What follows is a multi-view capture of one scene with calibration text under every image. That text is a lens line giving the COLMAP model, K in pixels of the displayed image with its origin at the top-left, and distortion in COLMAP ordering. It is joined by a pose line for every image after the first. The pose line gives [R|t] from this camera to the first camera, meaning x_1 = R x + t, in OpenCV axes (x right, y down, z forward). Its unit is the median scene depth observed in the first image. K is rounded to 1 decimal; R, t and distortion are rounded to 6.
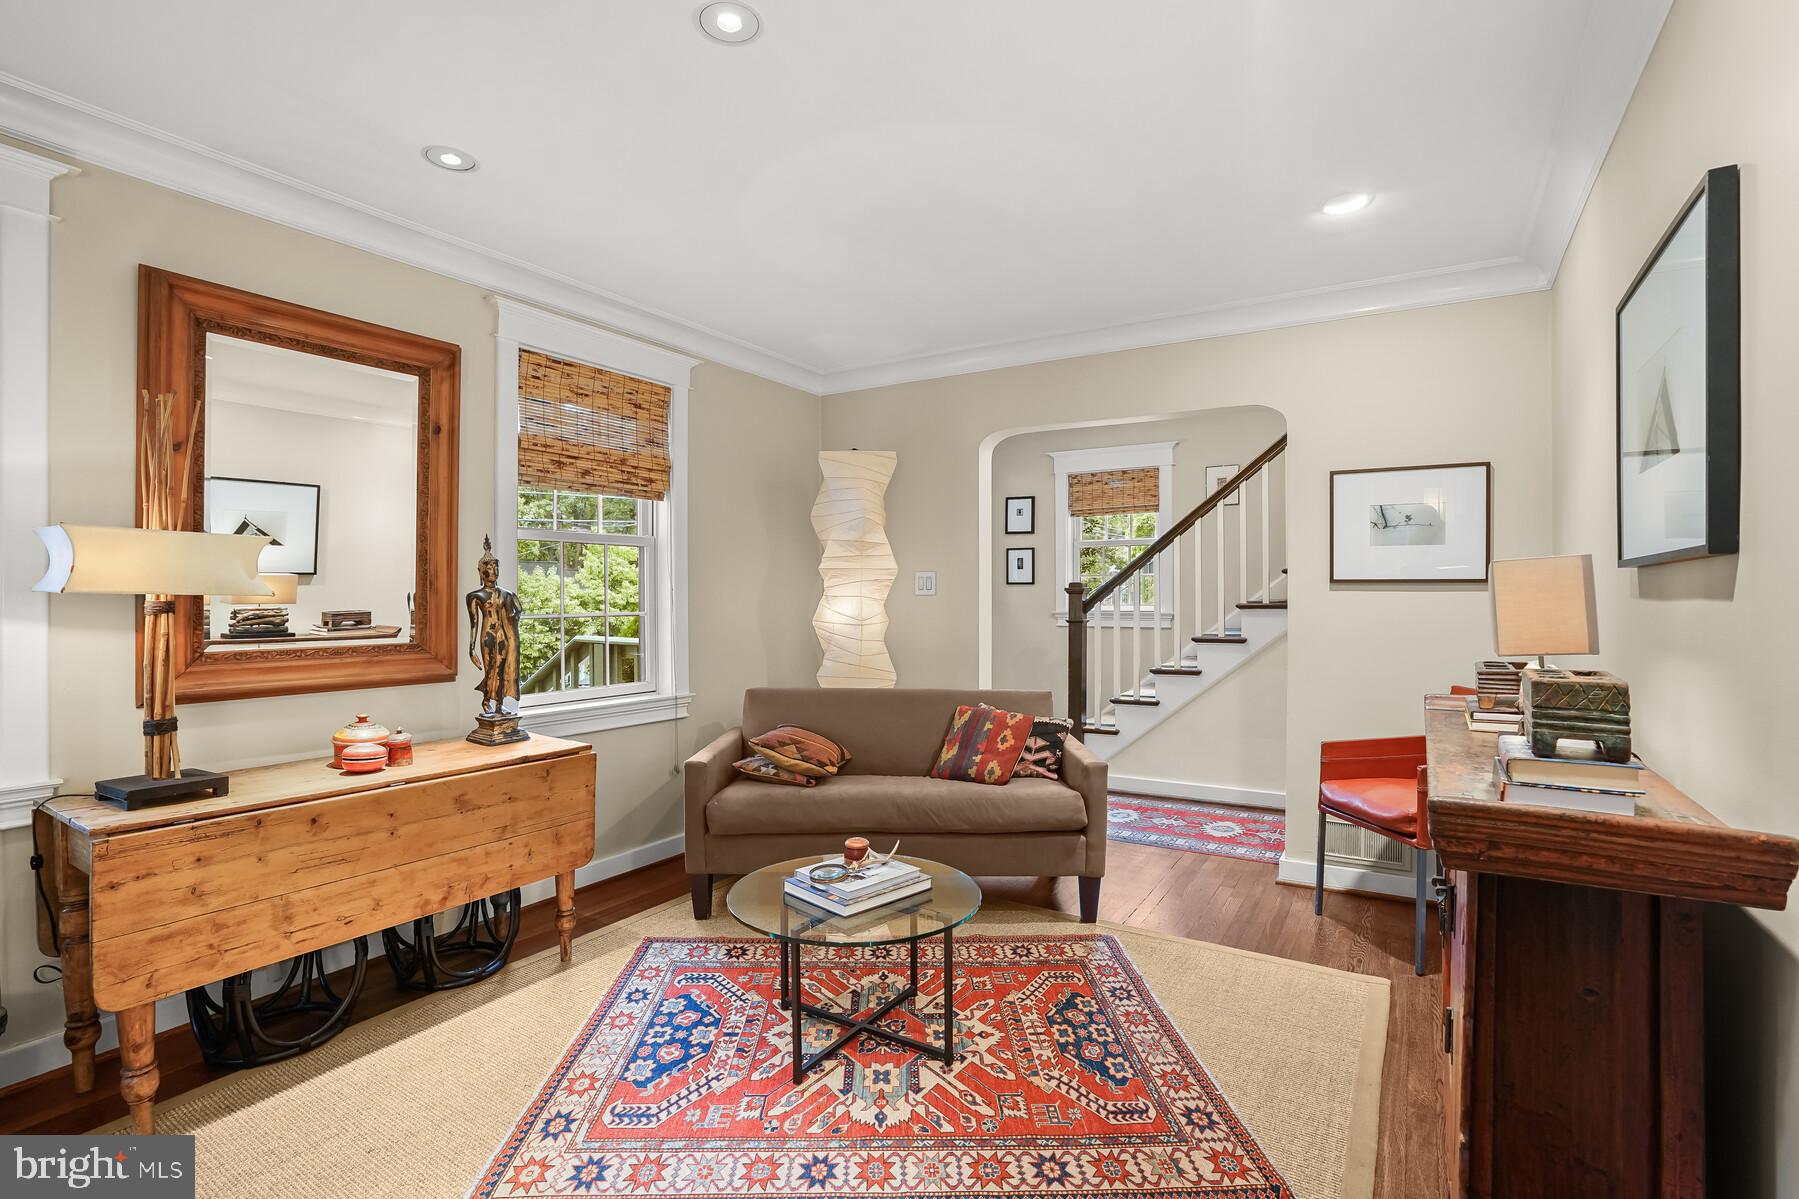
lens RADIAL K [[843.1, 0, 894.5], [0, 843.1, 597.5], [0, 0, 1]] dist [-0.044230, 0.010952]
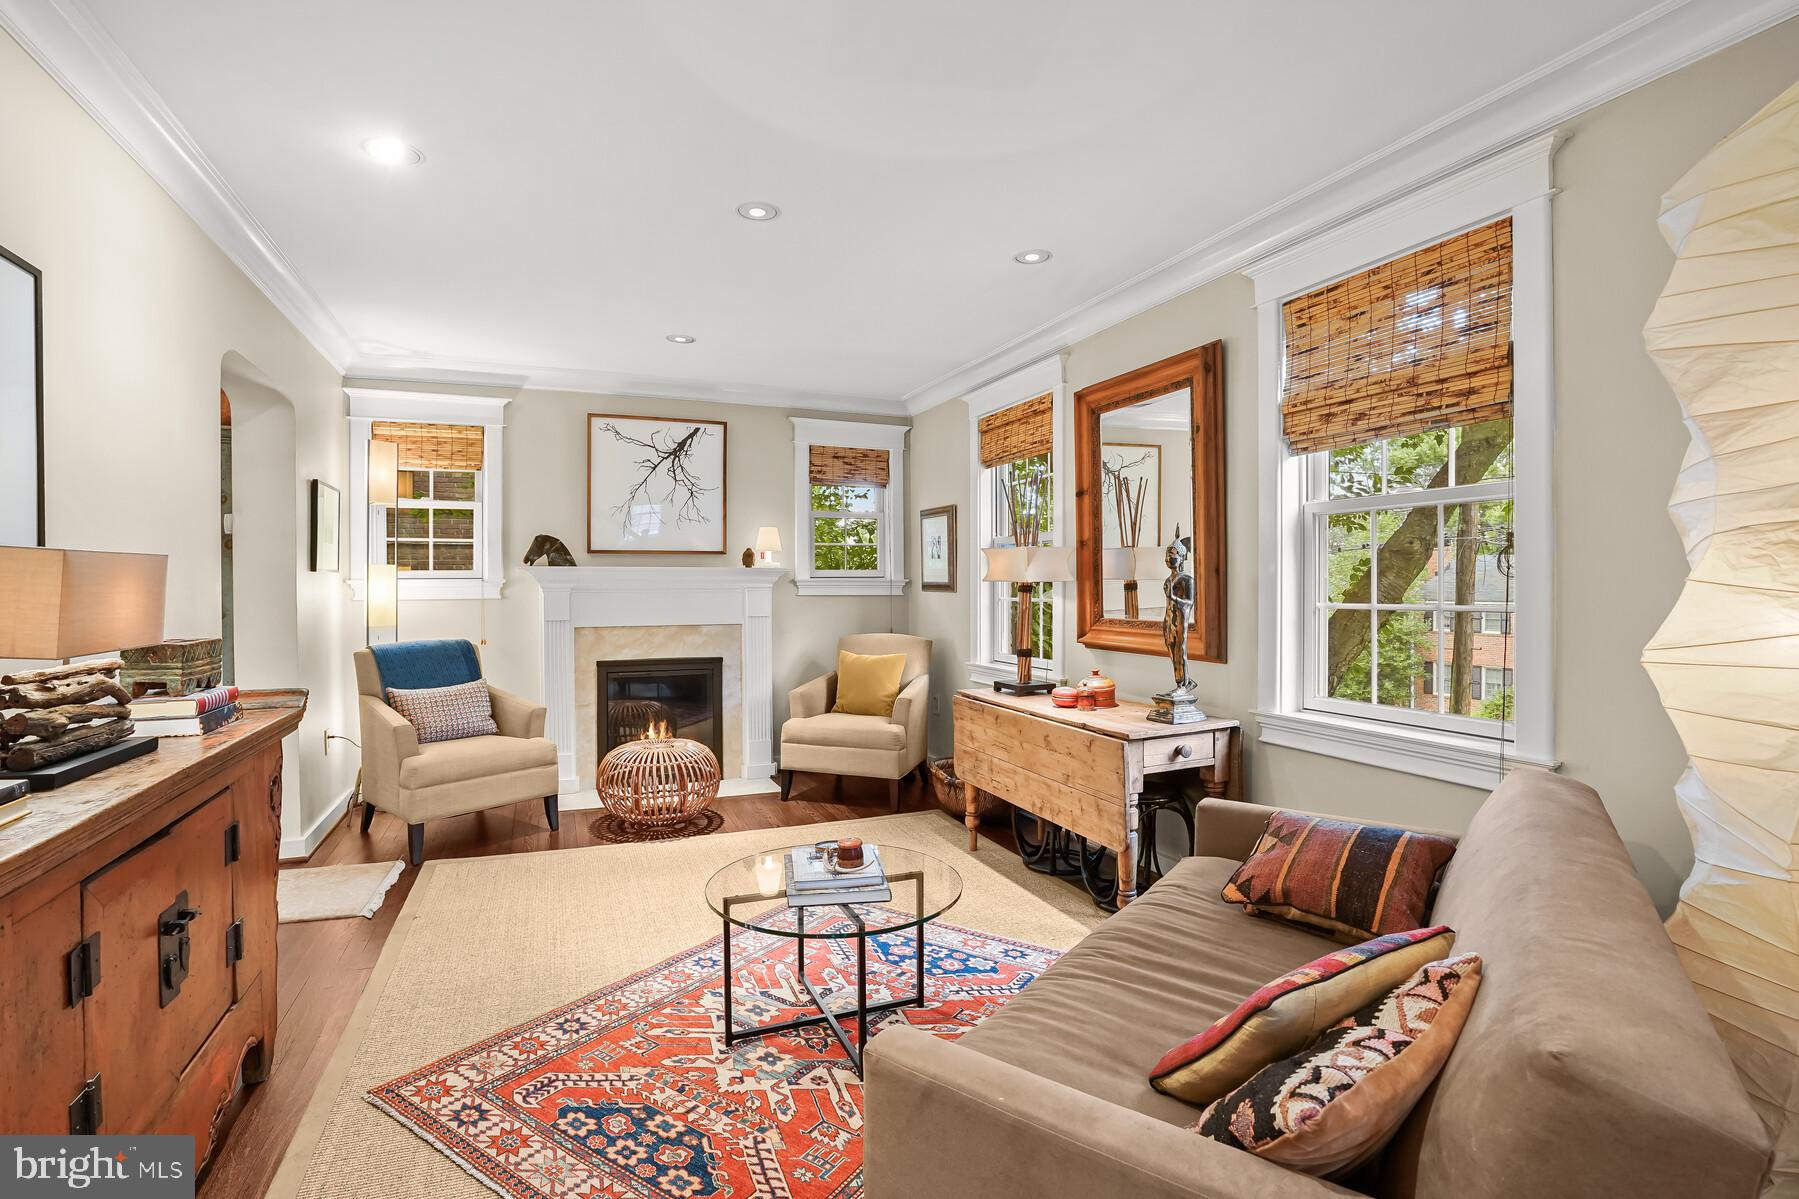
lens RADIAL K [[843.1, 0, 895.2], [0, 843.1, 590.9], [0, 0, 1]] dist [-0.044230, 0.010952]
pose [[-0.575933, 0.007267, -0.817464, 0.769193], [0.002026, 0.999970, 0.007462, 0.000785], [0.817494, 0.002641, -0.575931, 1.740726]]
